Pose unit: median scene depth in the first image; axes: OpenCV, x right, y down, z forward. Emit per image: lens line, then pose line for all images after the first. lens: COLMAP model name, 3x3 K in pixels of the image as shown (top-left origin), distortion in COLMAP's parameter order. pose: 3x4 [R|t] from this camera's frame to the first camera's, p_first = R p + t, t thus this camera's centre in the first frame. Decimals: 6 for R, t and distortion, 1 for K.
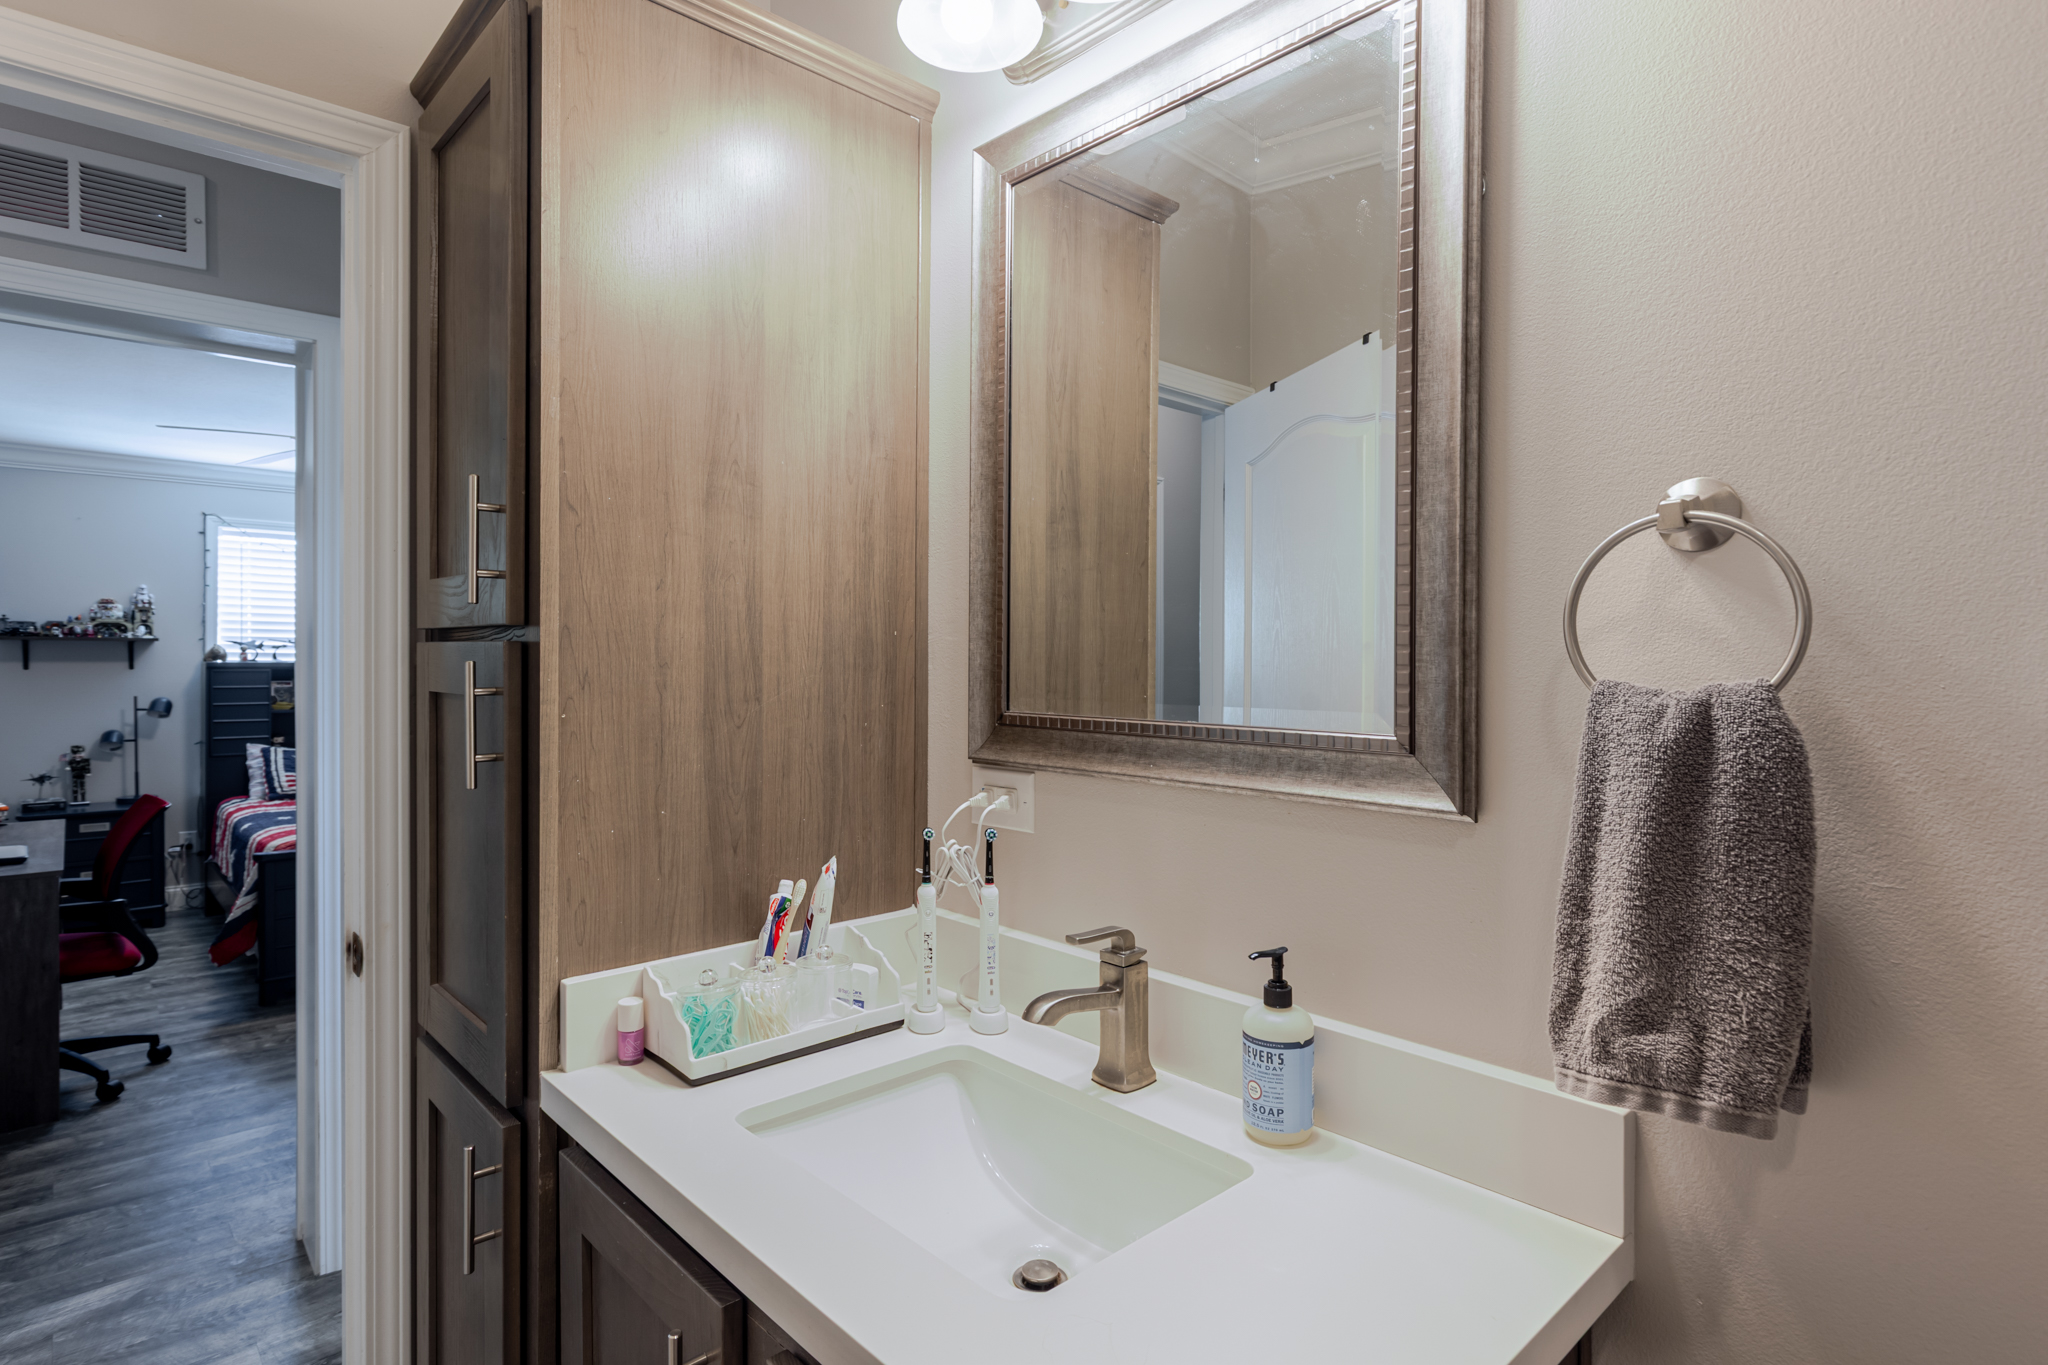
lens RADIAL K [[1045.2, 0, 1030.5], [0, 1045.2, 669.4], [0, 0, 1]] dist [-0.001754, 0.001013]
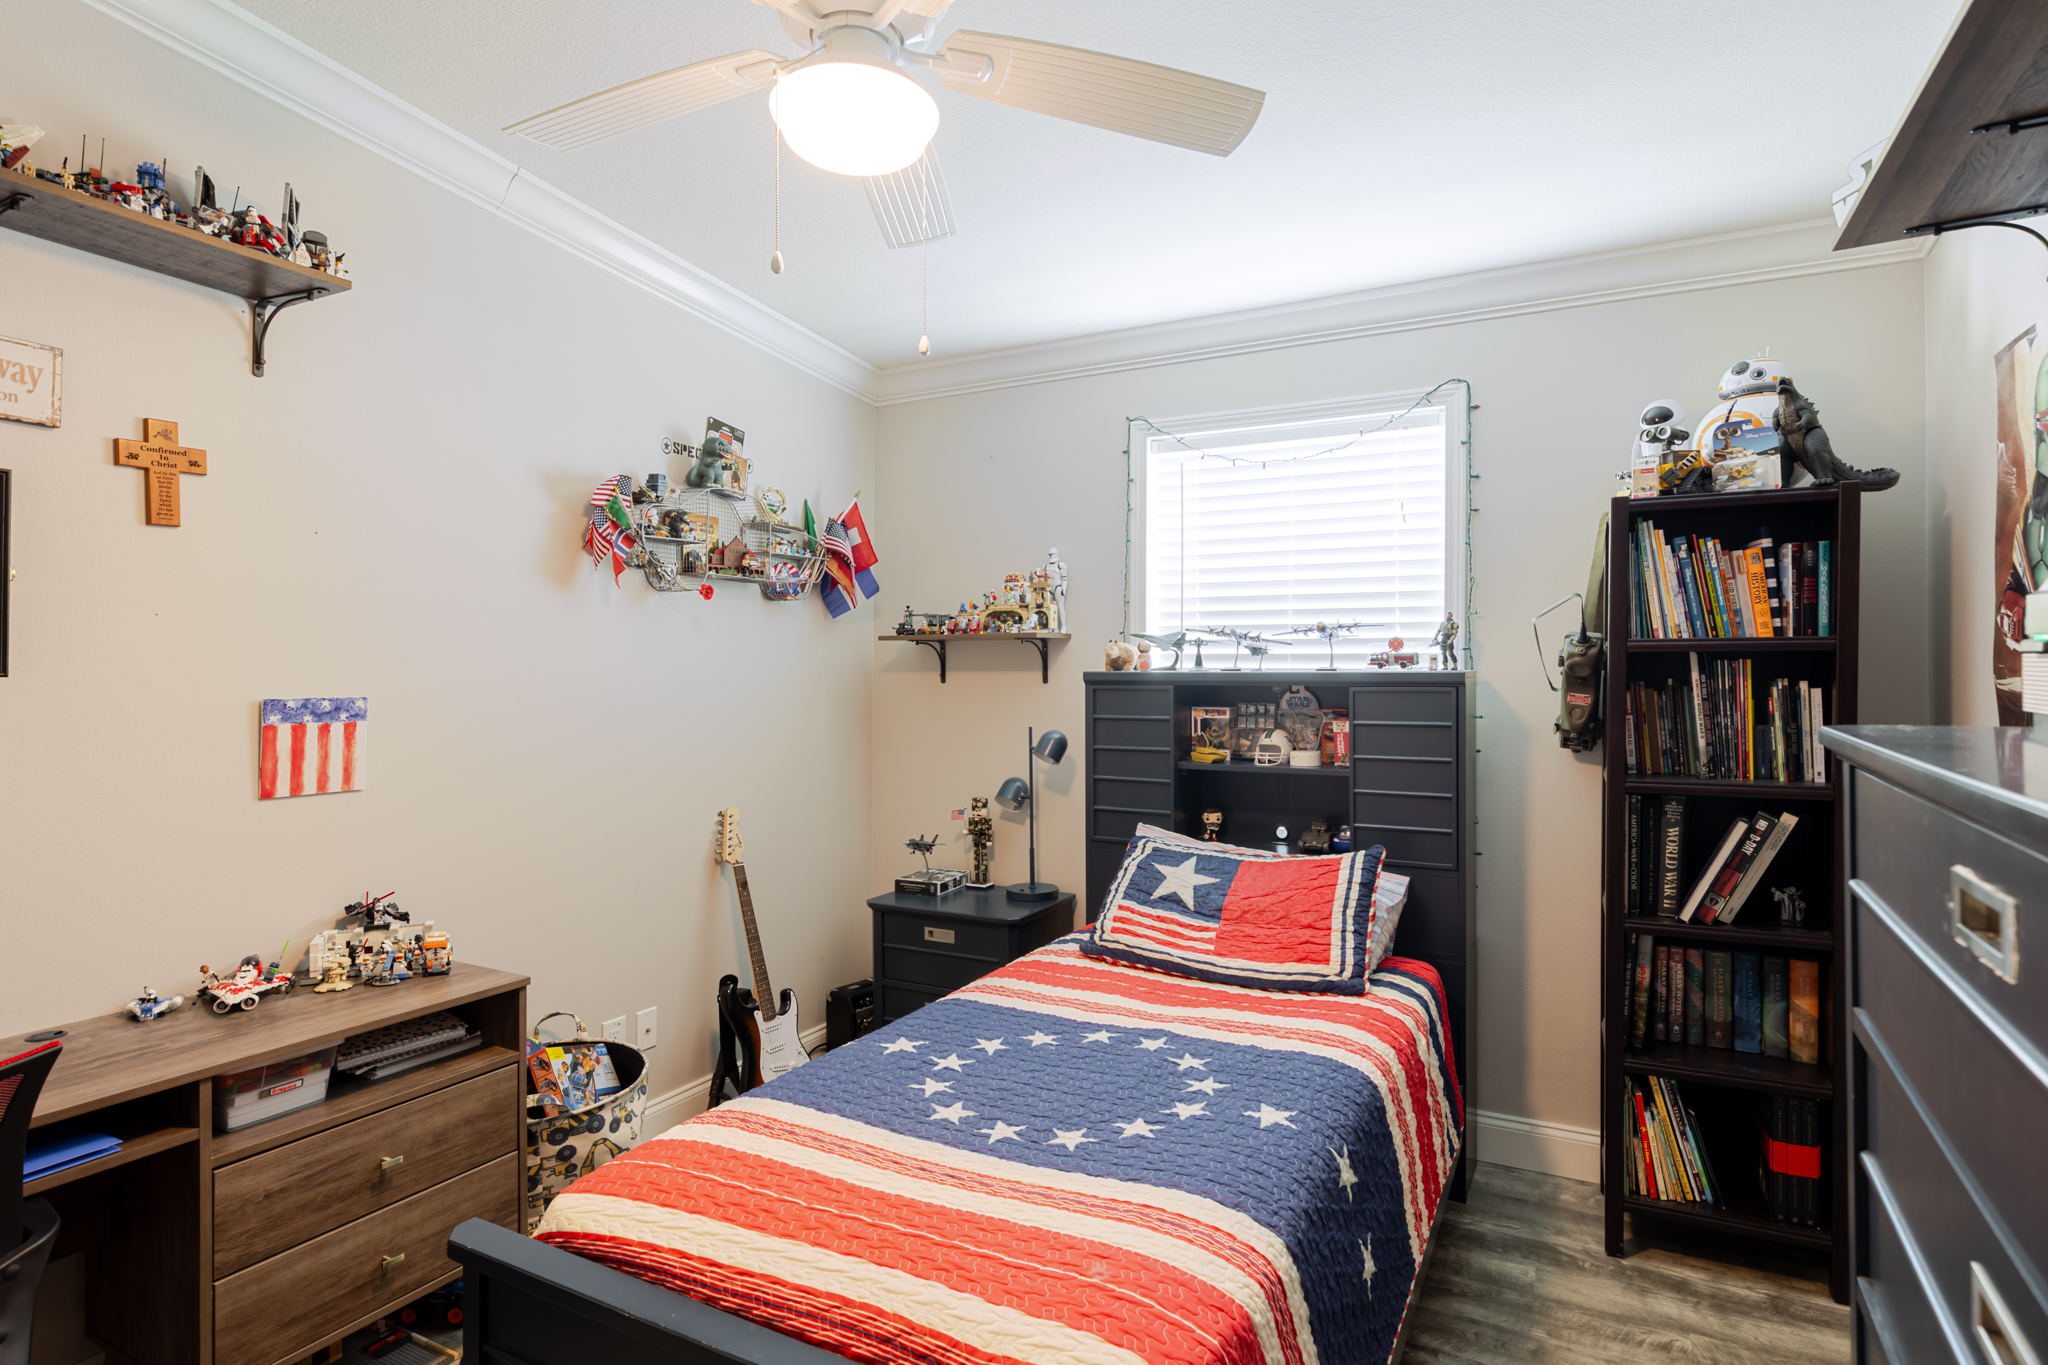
lens RADIAL K [[1045.2, 0, 1077.5], [0, 1045.2, 669.1], [0, 0, 1]] dist [-0.001754, 0.001013]
pose [[0.314151, -0.003406, -0.949367, -0.253765], [-0.002798, 0.999986, -0.004514, -0.005931], [0.949369, 0.004074, 0.314137, 0.825393]]
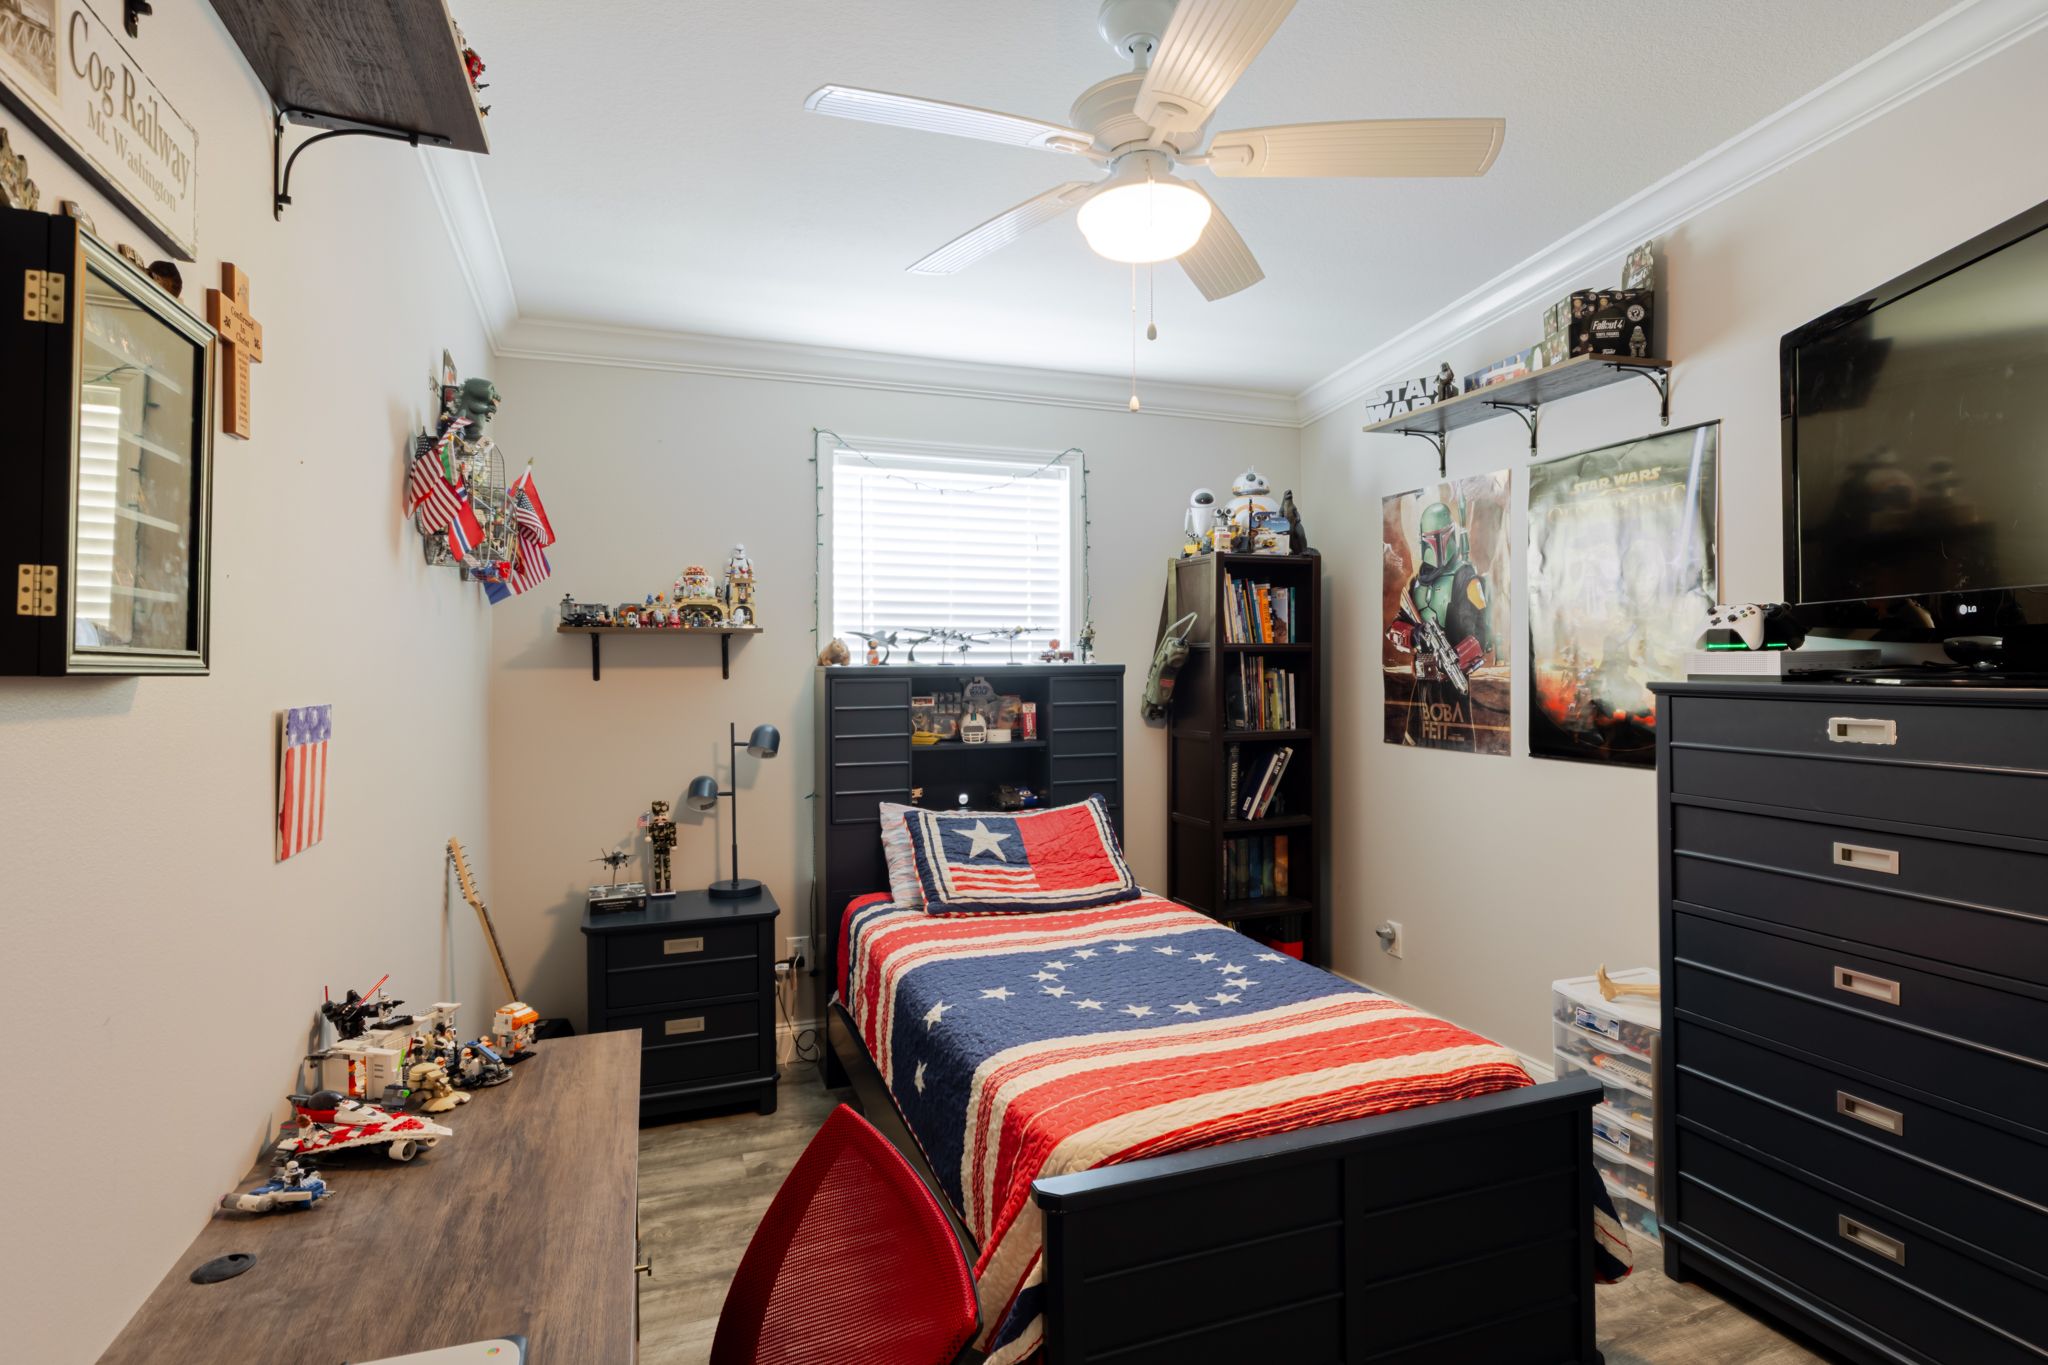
lens RADIAL K [[1045.2, 0, 1010.0], [0, 1045.2, 668.9], [0, 0, 1]] dist [-0.001754, 0.001013]
pose [[0.914656, -0.007304, -0.404166, -0.452503], [0.006570, 0.999973, -0.003203, -0.003033], [0.404179, 0.000275, 0.914680, 0.496192]]
